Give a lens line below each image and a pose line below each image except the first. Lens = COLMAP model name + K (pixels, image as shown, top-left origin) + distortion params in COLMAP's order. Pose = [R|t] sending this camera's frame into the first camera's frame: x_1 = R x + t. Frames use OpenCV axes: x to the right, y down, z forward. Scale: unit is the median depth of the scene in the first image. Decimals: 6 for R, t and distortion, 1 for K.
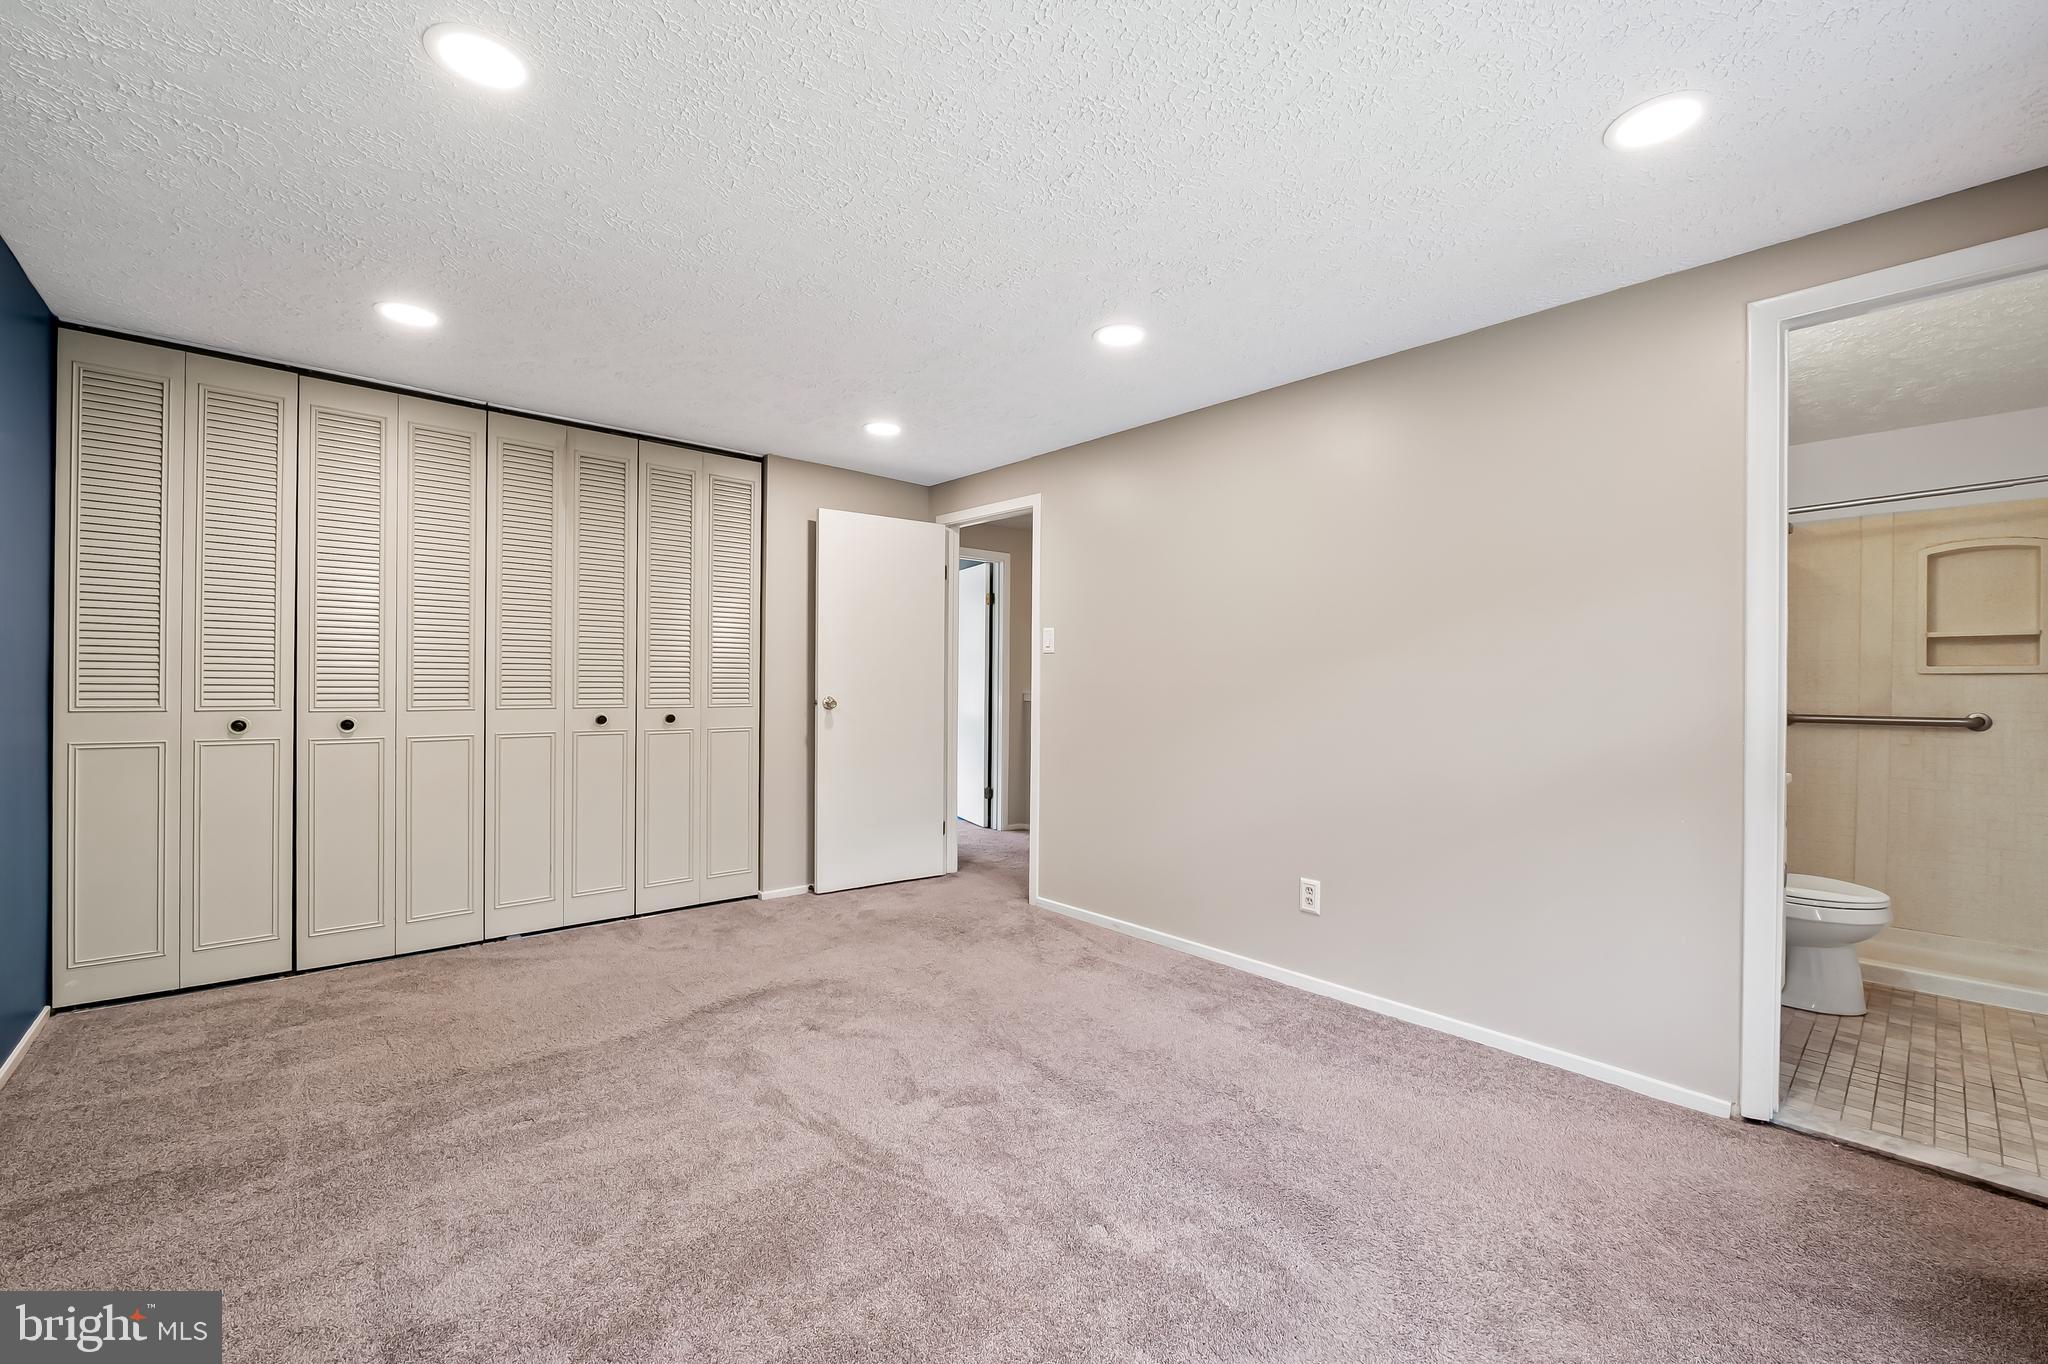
lens RADIAL K [[832.4, 0, 1026.8], [0, 832.4, 684.3], [0, 0, 1]] dist [-0.002616, -0.000792]
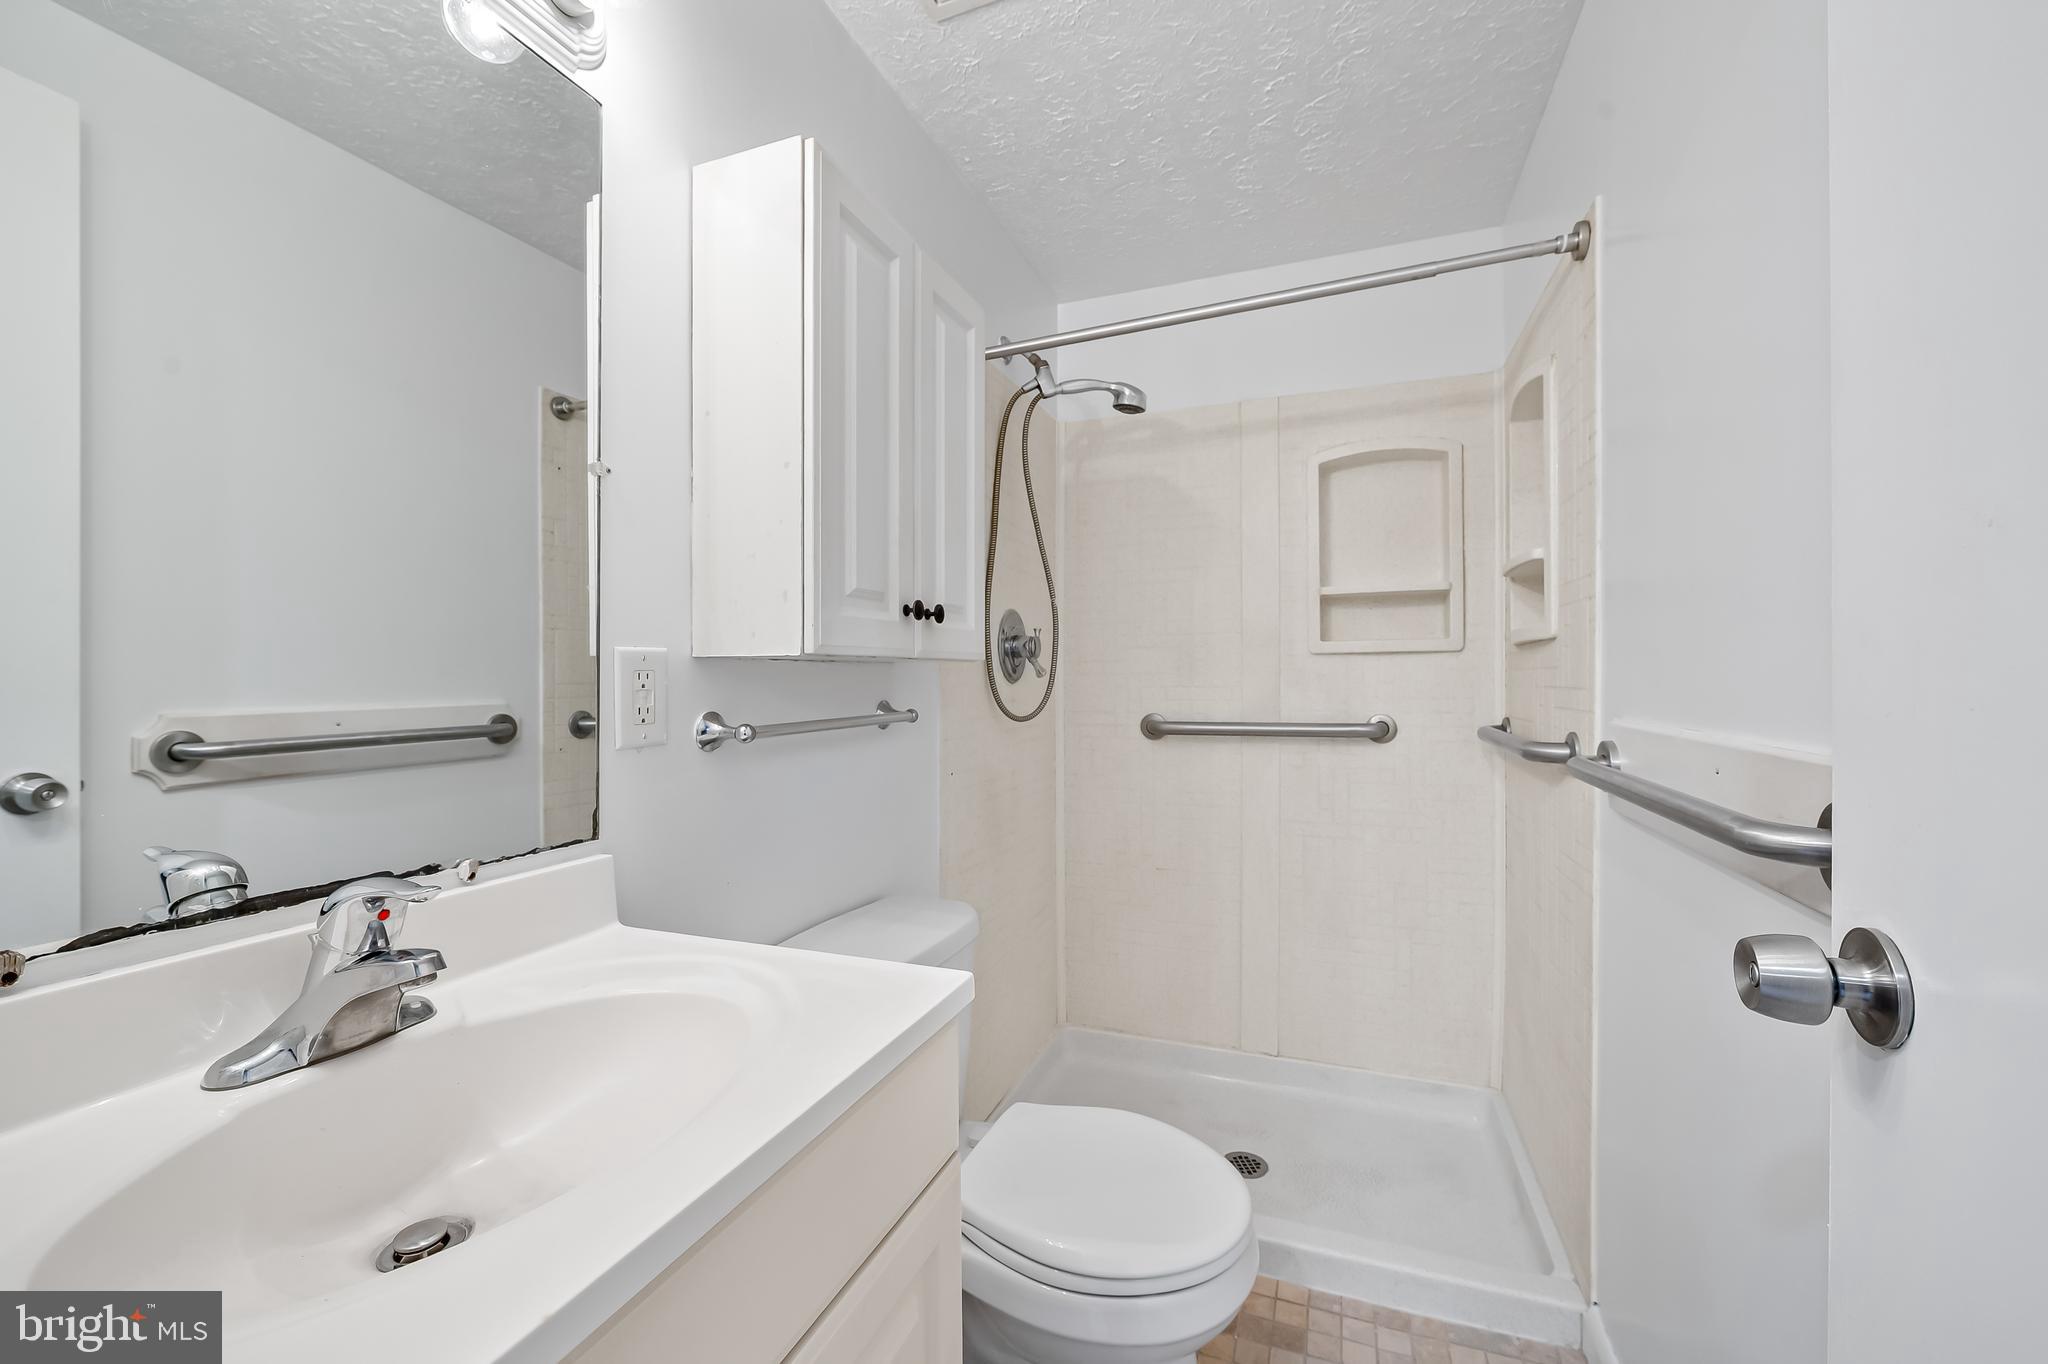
lens RADIAL K [[832.4, 0, 1019.6], [0, 832.4, 677.8], [0, 0, 1]] dist [-0.002616, -0.000792]
pose [[0.889571, -0.011299, 0.456658, 0.601723], [0.012880, 0.999917, -0.000350, 0.003638], [-0.456616, 0.006193, 0.889642, 0.549703]]
